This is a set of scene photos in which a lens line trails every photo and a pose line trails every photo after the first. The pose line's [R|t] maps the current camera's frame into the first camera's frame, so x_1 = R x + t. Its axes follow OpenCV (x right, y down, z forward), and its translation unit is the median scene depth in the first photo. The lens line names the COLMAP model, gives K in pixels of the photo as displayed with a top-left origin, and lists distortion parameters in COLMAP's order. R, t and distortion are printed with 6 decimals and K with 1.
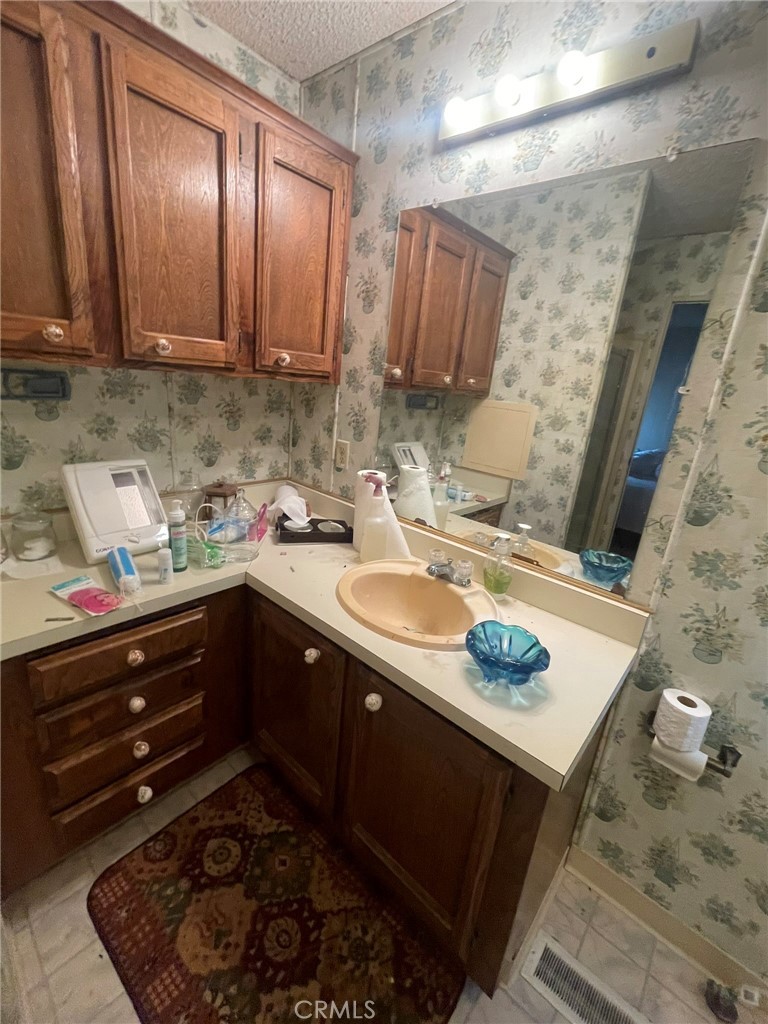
lens RADIAL K [[435.6, 0, 380.1], [0, 435.6, 508.8], [0, 0, 1]] dist [-0.006846, 0.004464]
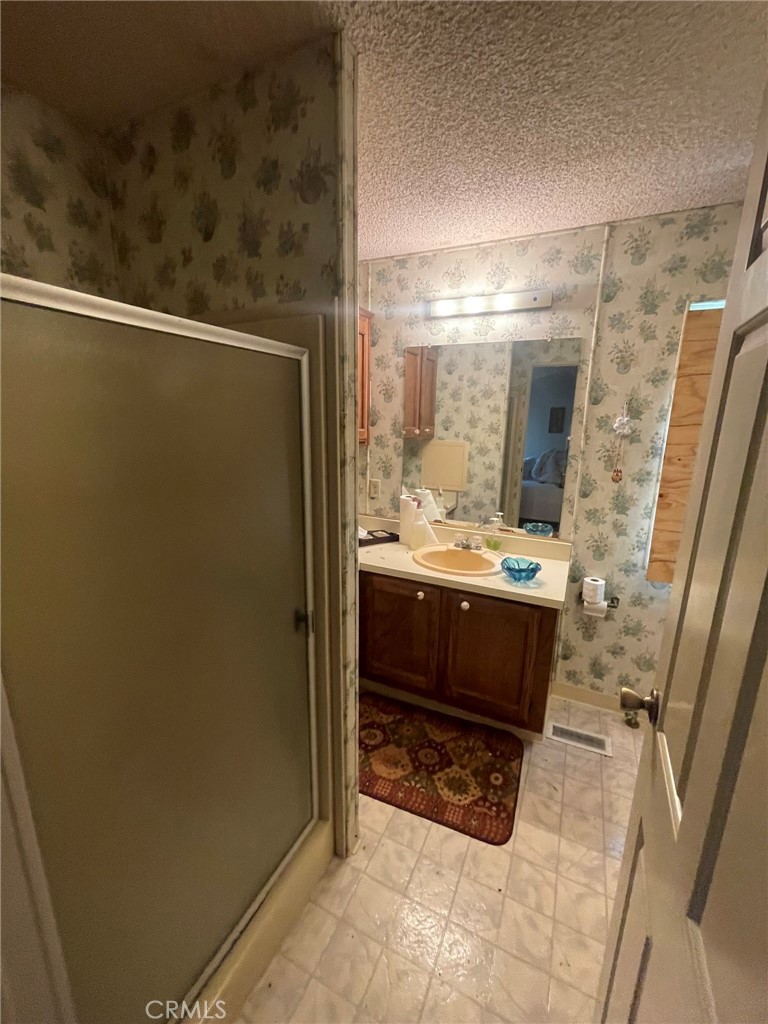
lens RADIAL K [[415.8, 0, 382.9], [0, 415.8, 510.2], [0, 0, 1]] dist [-0.001749, 0.000370]
pose [[0.958991, -0.140465, 0.246181, -0.598653], [0.153904, 0.987425, -0.036127, 0.014118], [-0.238011, 0.072534, 0.968550, -0.607827]]
